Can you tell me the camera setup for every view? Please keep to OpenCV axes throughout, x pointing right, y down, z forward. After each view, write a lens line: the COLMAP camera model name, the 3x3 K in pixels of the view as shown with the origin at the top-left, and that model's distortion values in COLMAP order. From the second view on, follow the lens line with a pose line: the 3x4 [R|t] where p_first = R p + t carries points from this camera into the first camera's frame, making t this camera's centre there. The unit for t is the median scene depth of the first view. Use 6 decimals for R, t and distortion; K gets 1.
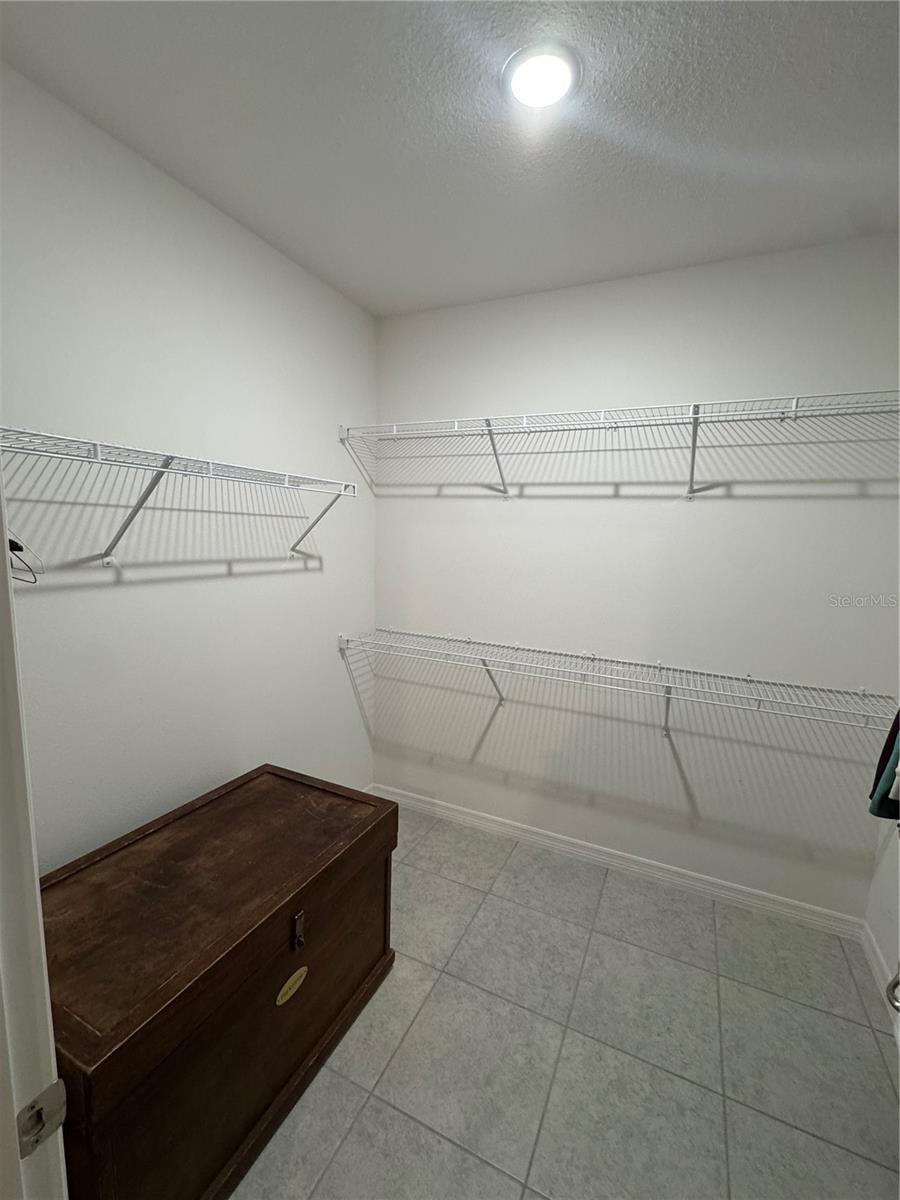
lens RADIAL K [[480.6, 0, 464.3], [0, 480.6, 583.9], [0, 0, 1]] dist [-0.004061, 0.000324]
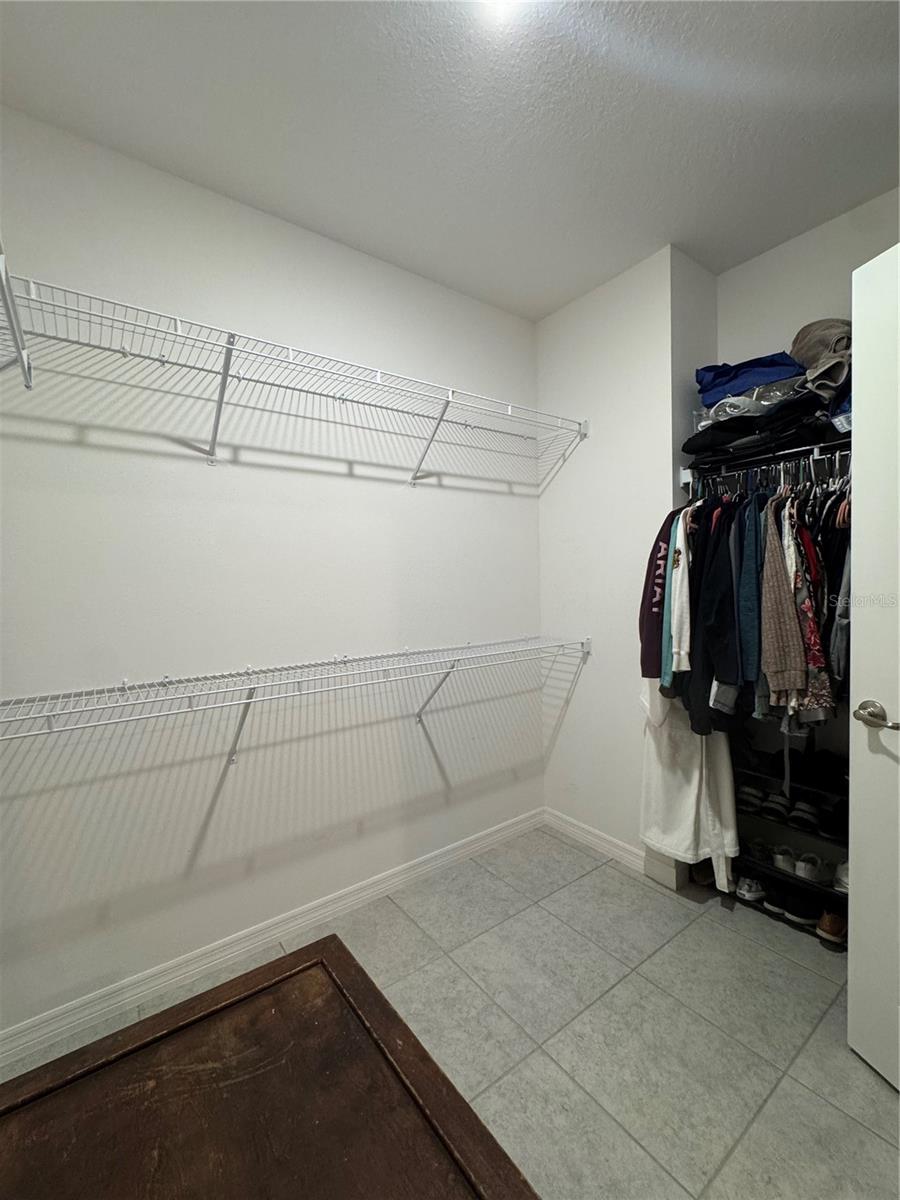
lens RADIAL K [[480.6, 0, 464.3], [0, 480.6, 583.9], [0, 0, 1]] dist [-0.004061, 0.000324]
pose [[0.512804, -0.062368, 0.856237, -0.378254], [0.131517, 0.991292, -0.006560, 0.056404], [-0.848372, 0.115974, 0.516541, 0.394517]]
